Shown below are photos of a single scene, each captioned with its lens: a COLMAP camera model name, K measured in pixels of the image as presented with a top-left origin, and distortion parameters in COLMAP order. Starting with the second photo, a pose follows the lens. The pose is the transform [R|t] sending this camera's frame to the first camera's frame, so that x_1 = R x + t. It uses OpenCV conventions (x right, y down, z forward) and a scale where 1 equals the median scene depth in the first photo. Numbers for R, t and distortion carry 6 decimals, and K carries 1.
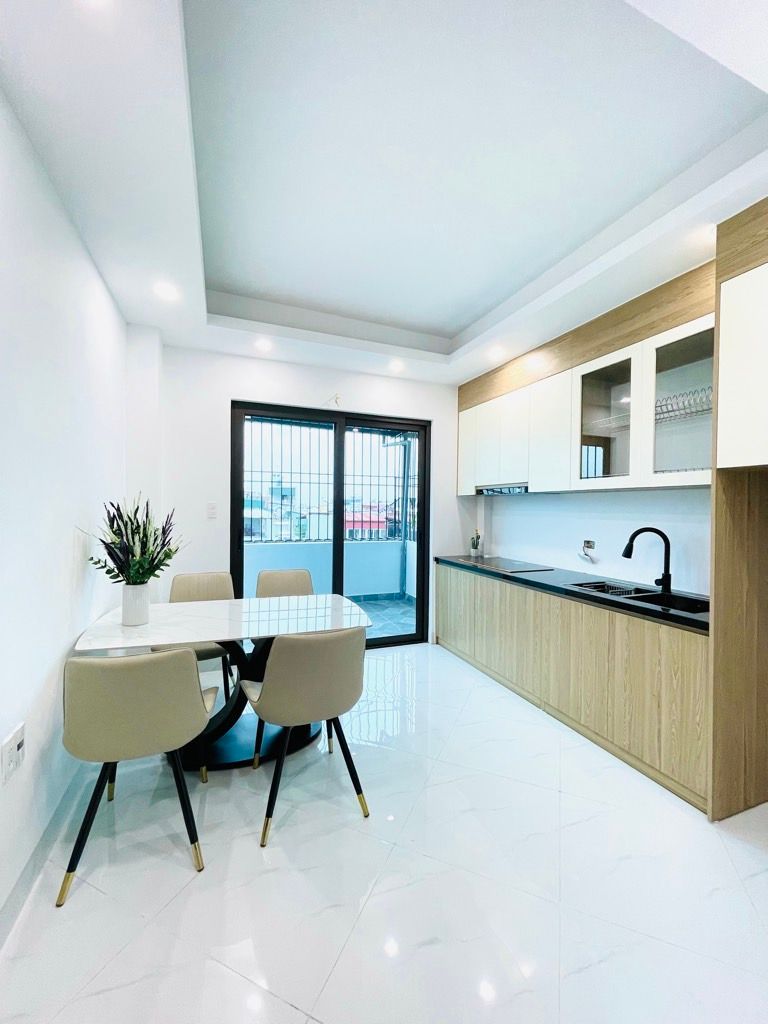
lens RADIAL K [[412.4, 0, 381.3], [0, 412.4, 509.3], [0, 0, 1]] dist [-0.003379, 0.000470]
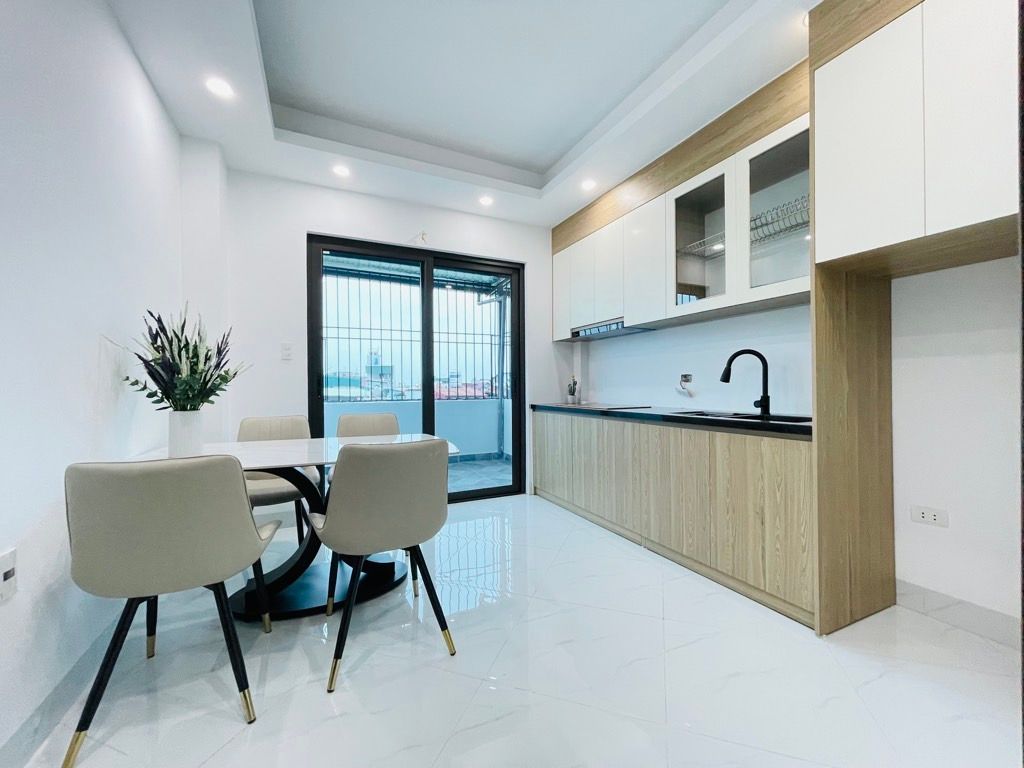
lens RADIAL K [[412.4, 0, 510.8], [0, 412.4, 384.8], [0, 0, 1]] dist [-0.003379, 0.000470]
pose [[0.997439, -0.018944, 0.068971, 0.028669], [0.019452, 0.999788, -0.006706, 0.126378], [-0.068829, 0.008031, 0.997596, 0.072004]]
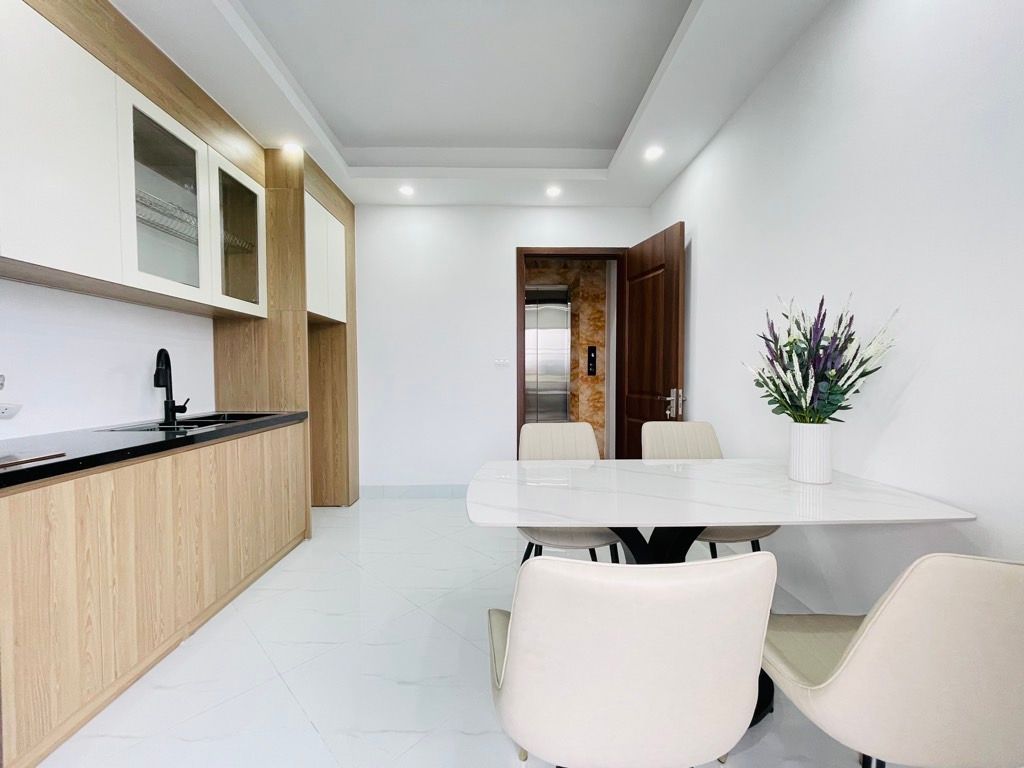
lens RADIAL K [[412.4, 0, 511.8], [0, 412.4, 386.3], [0, 0, 1]] dist [-0.003379, 0.000470]
pose [[-0.935878, -0.024412, 0.351477, -0.321972], [-0.010604, 0.999096, 0.041158, 0.081232], [-0.352164, 0.034792, -0.935291, 1.578511]]
